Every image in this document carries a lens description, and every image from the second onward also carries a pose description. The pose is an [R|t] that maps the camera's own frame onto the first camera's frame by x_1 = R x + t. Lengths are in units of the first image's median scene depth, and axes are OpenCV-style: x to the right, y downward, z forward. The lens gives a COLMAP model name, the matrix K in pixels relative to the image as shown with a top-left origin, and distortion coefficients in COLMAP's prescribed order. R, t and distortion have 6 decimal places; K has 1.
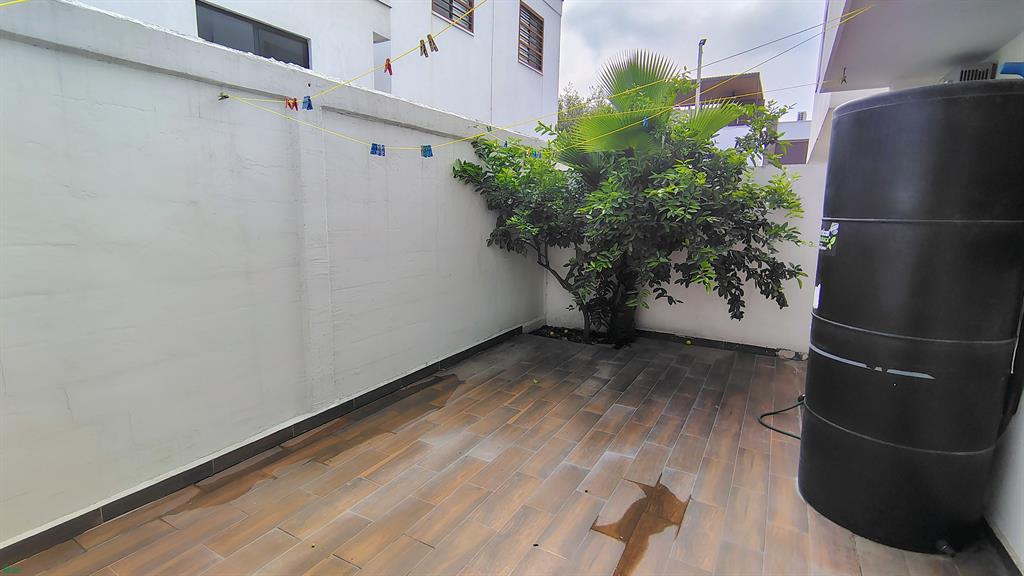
lens RADIAL K [[480.0, 0, 511.6], [0, 480.0, 284.3], [0, 0, 1]] dist [-0.003454, 0.000359]
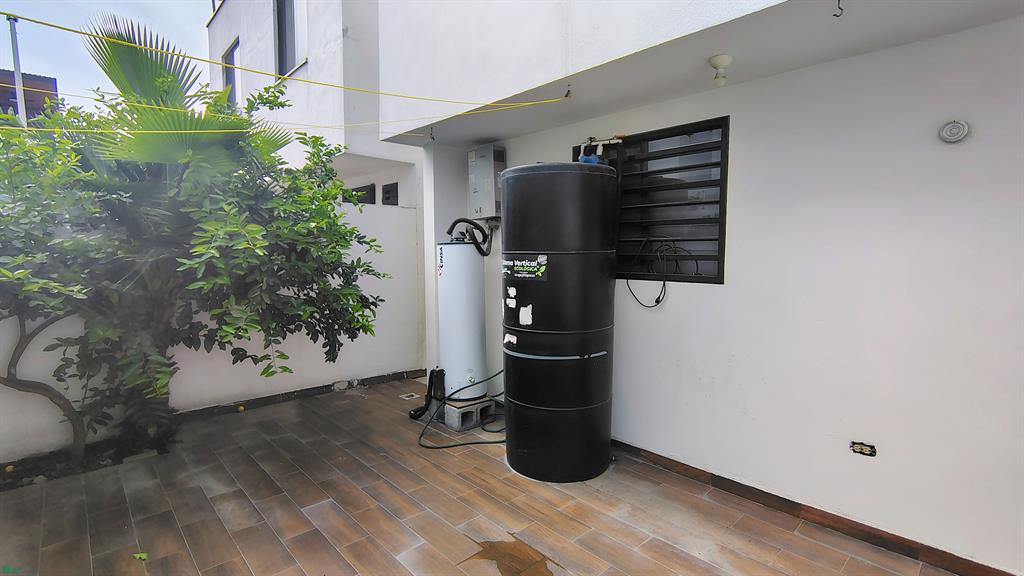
lens RADIAL K [[480.0, 0, 511.6], [0, 480.0, 284.3], [0, 0, 1]] dist [-0.003454, 0.000359]
pose [[0.302110, -0.090877, 0.948932, -0.314068], [0.156863, 0.986615, 0.044546, -0.065843], [-0.940279, 0.135394, 0.312321, 0.371092]]
